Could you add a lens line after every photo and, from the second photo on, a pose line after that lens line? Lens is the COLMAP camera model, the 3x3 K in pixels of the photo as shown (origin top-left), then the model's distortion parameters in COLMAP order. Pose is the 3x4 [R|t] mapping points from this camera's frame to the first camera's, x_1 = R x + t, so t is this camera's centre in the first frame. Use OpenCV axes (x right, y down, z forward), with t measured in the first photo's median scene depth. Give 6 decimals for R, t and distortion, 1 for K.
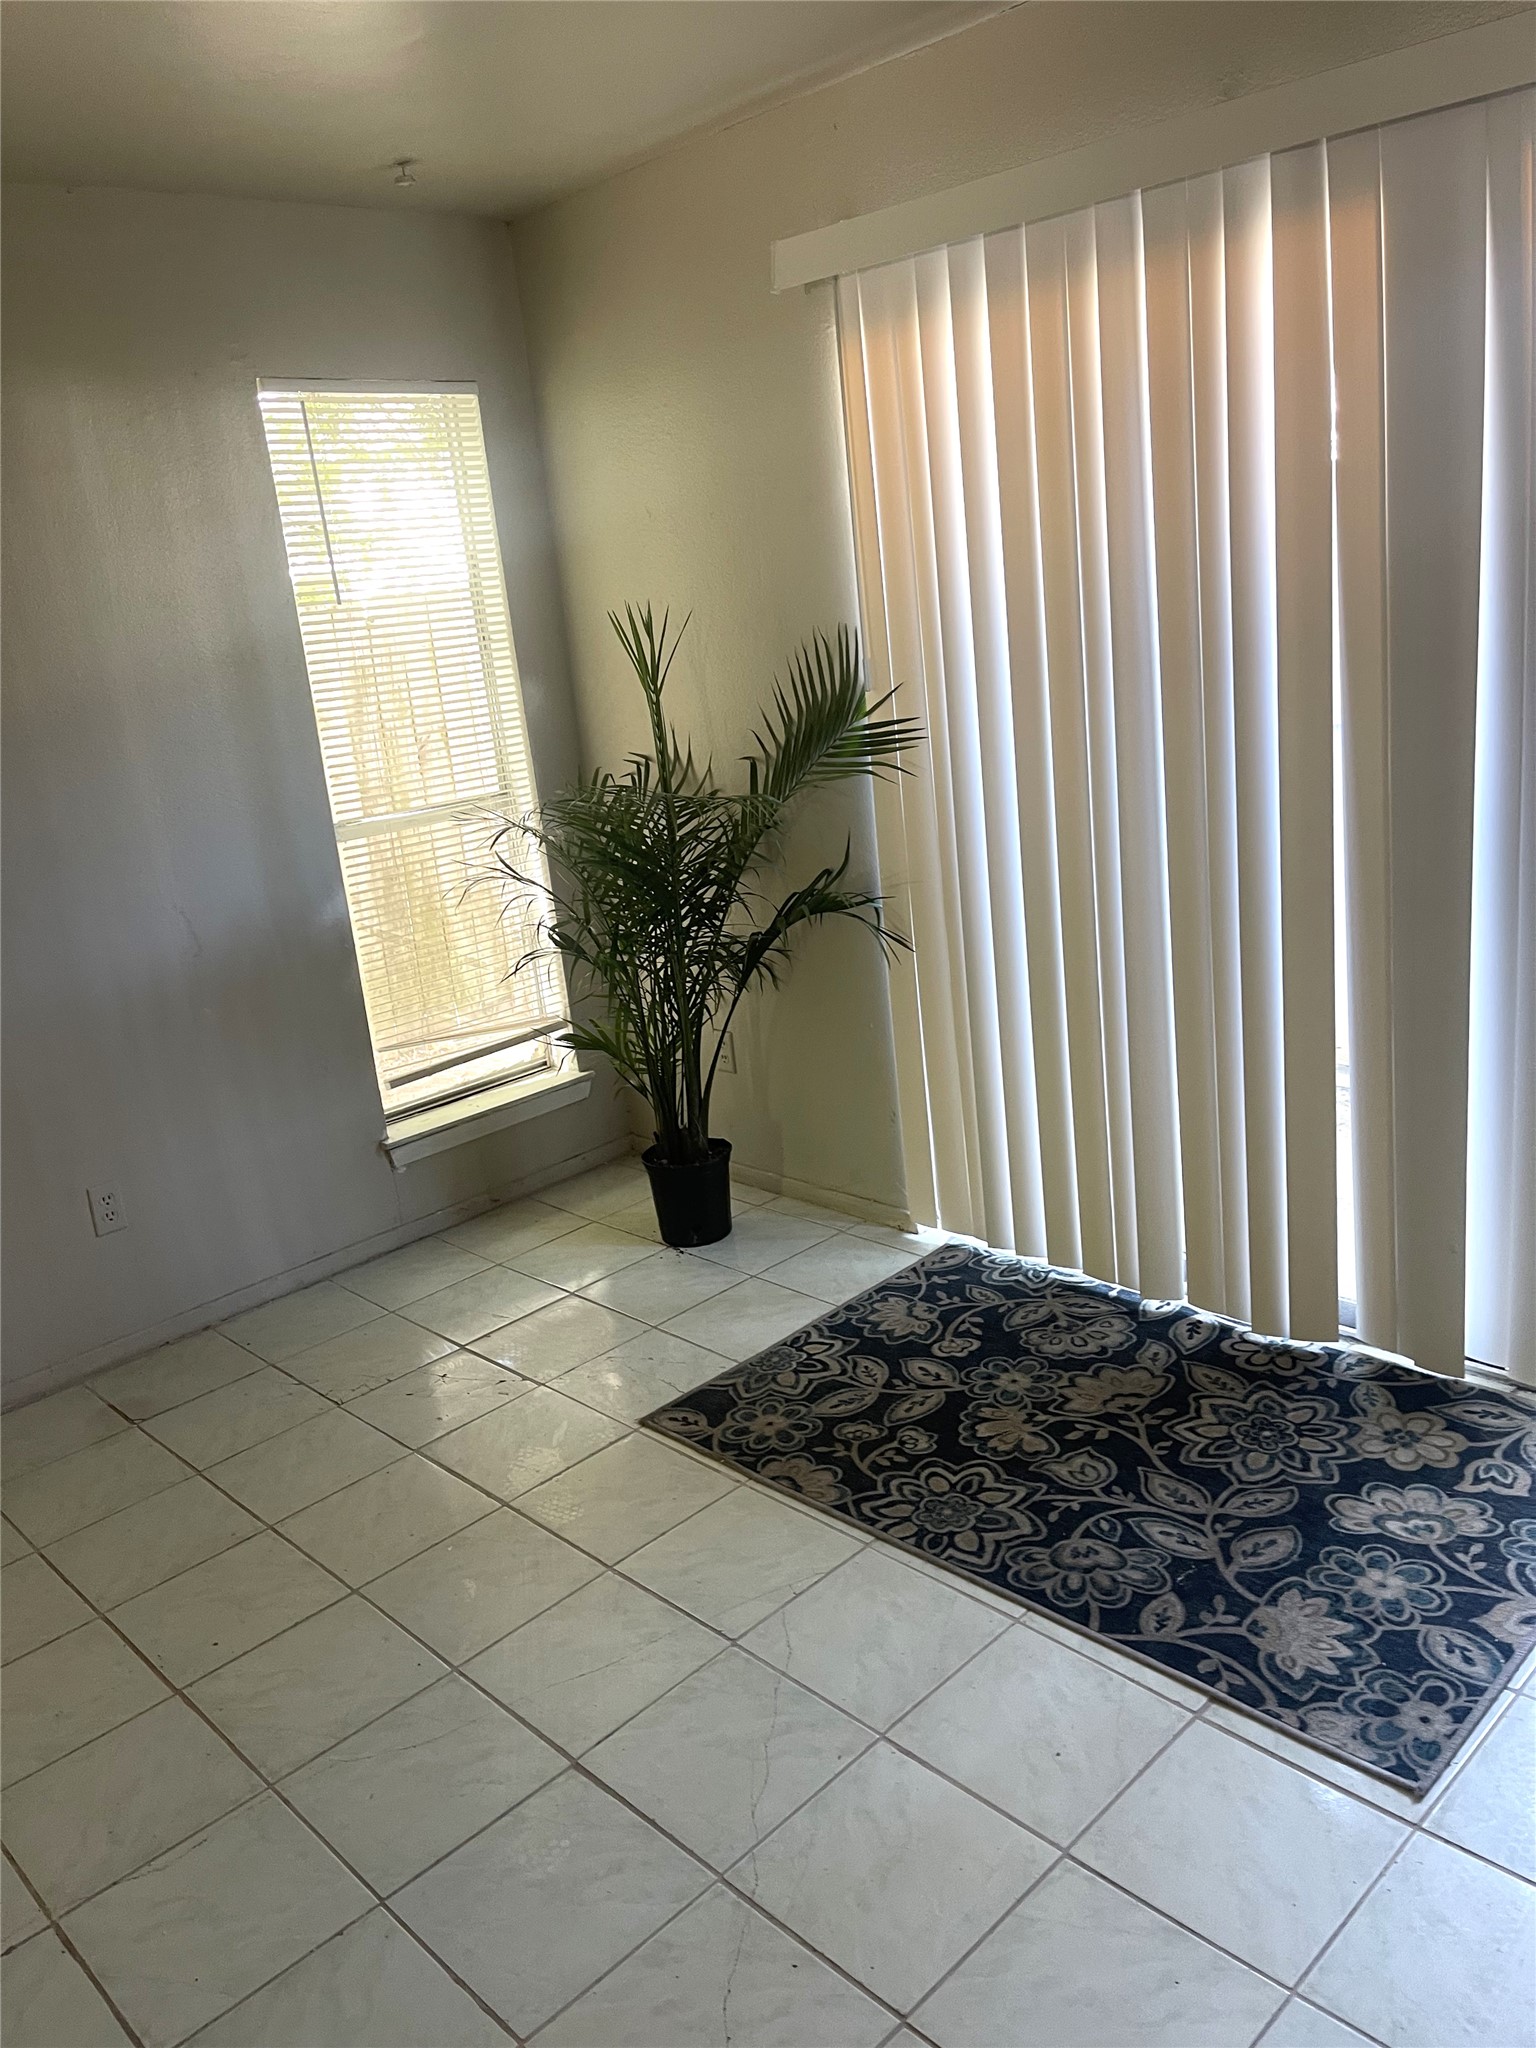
lens RADIAL K [[1538.9, 0, 769.8], [0, 1538.9, 1007.3], [0, 0, 1]] dist [0.052355, -0.077834]
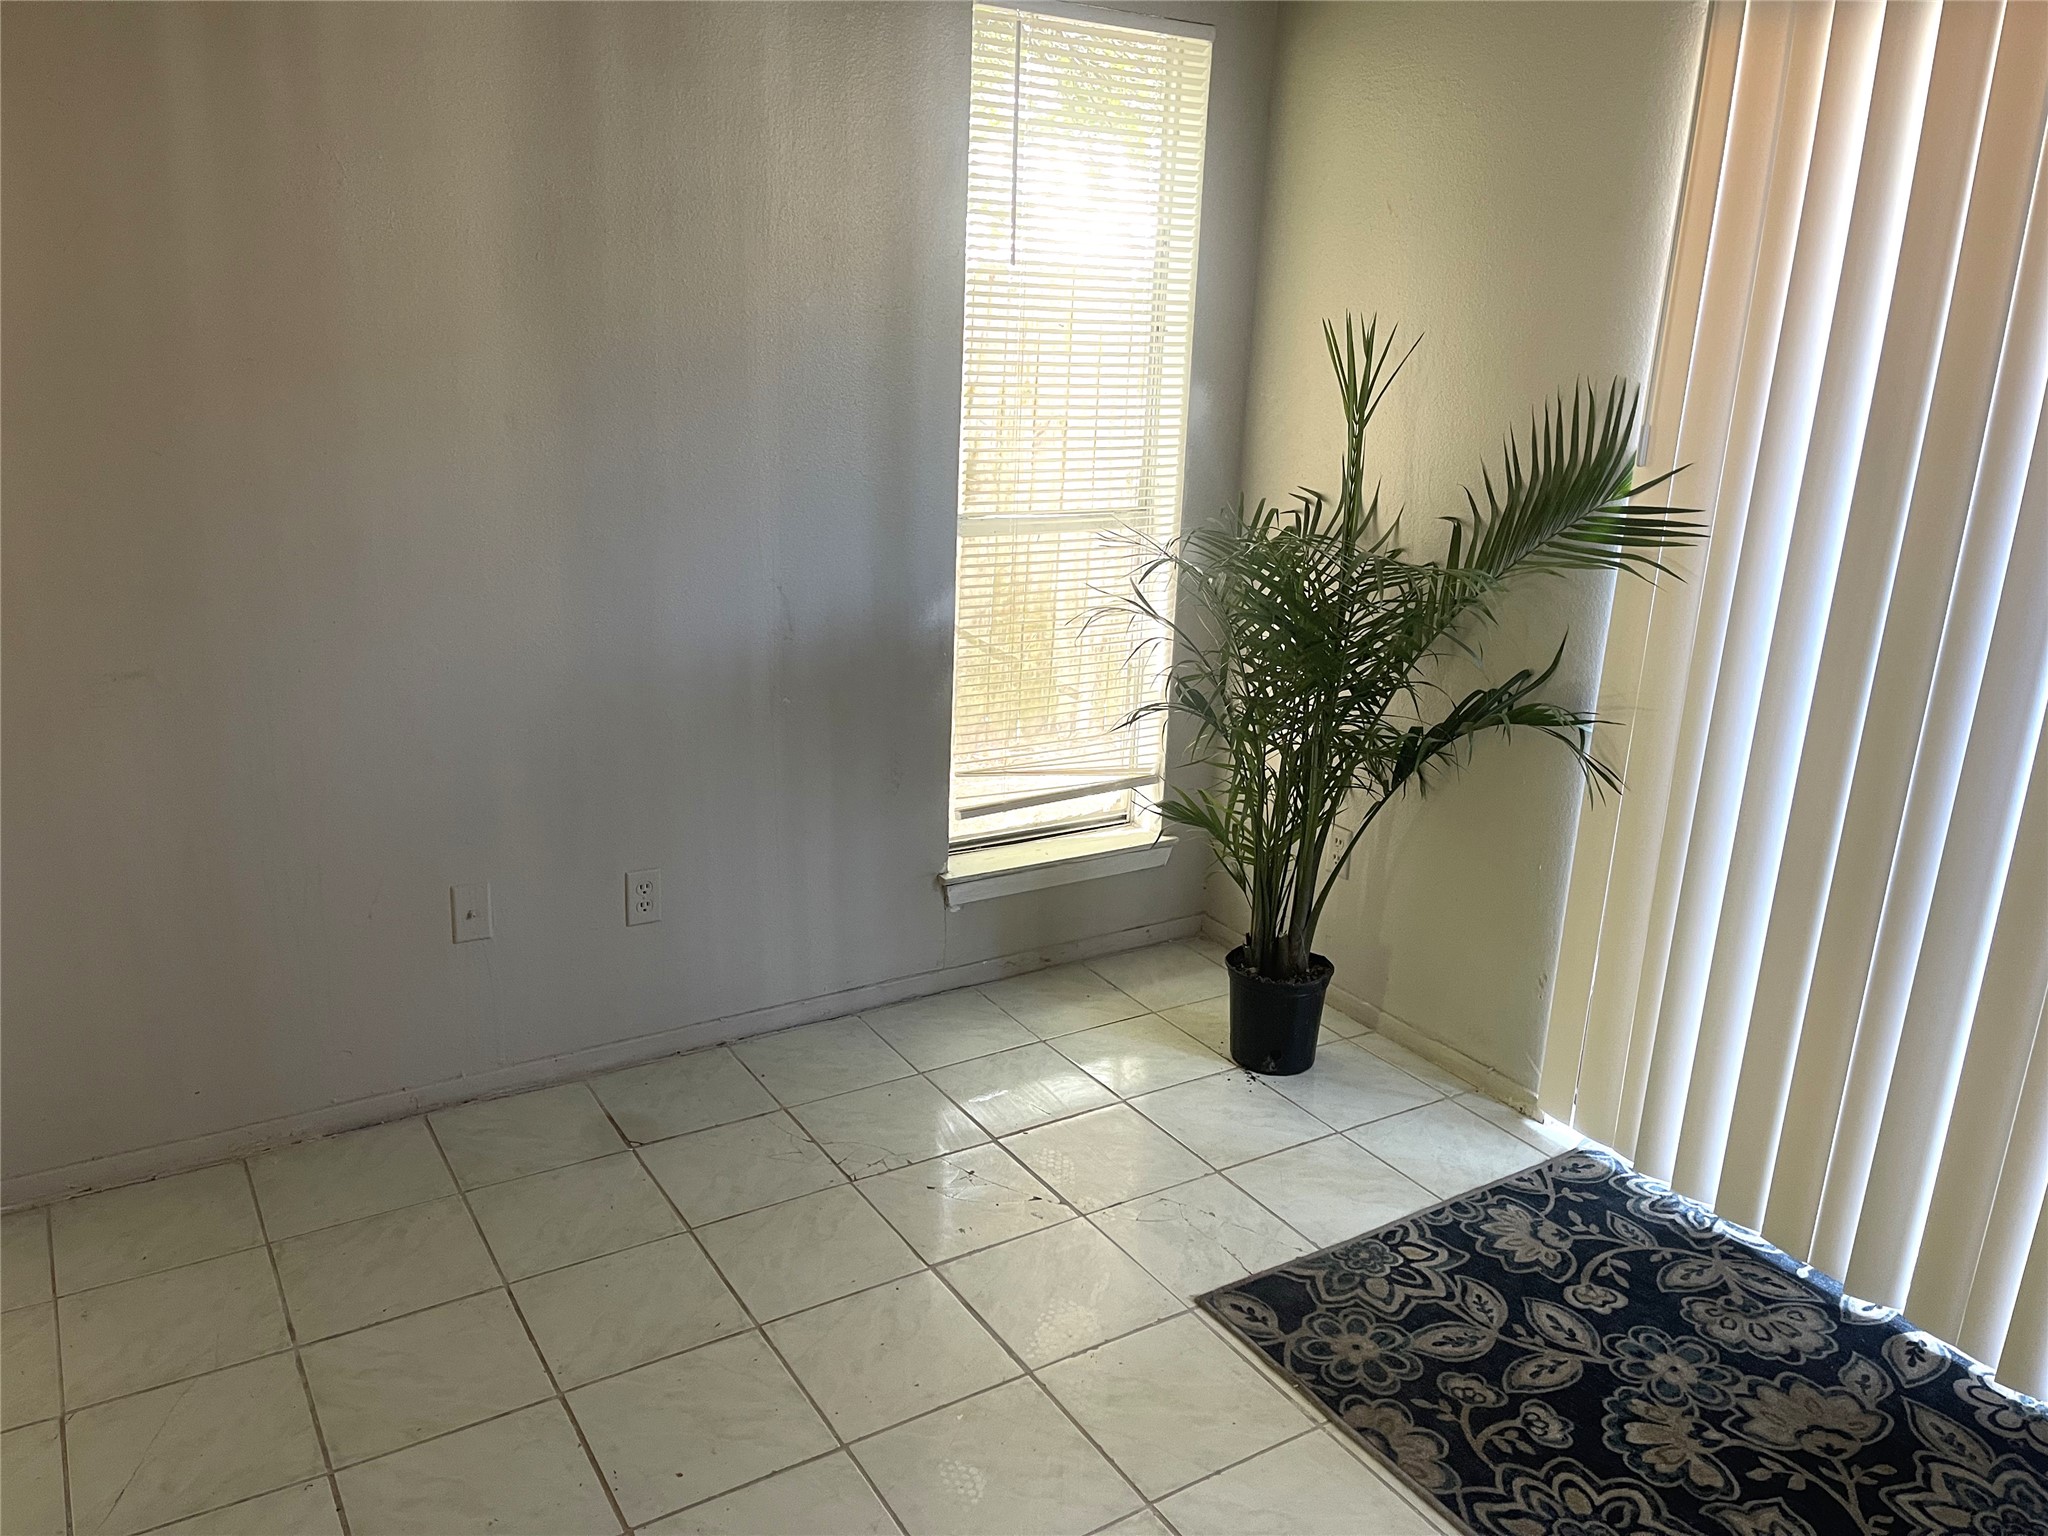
lens RADIAL K [[1538.9, 0, 1032.9], [0, 1538.9, 778.4], [0, 0, 1]] dist [0.052355, -0.077834]
pose [[0.968600, 0.195645, -0.153418, -0.082719], [-0.189363, 0.980383, 0.054684, -0.029882], [0.161107, -0.023915, 0.986647, 0.149418]]
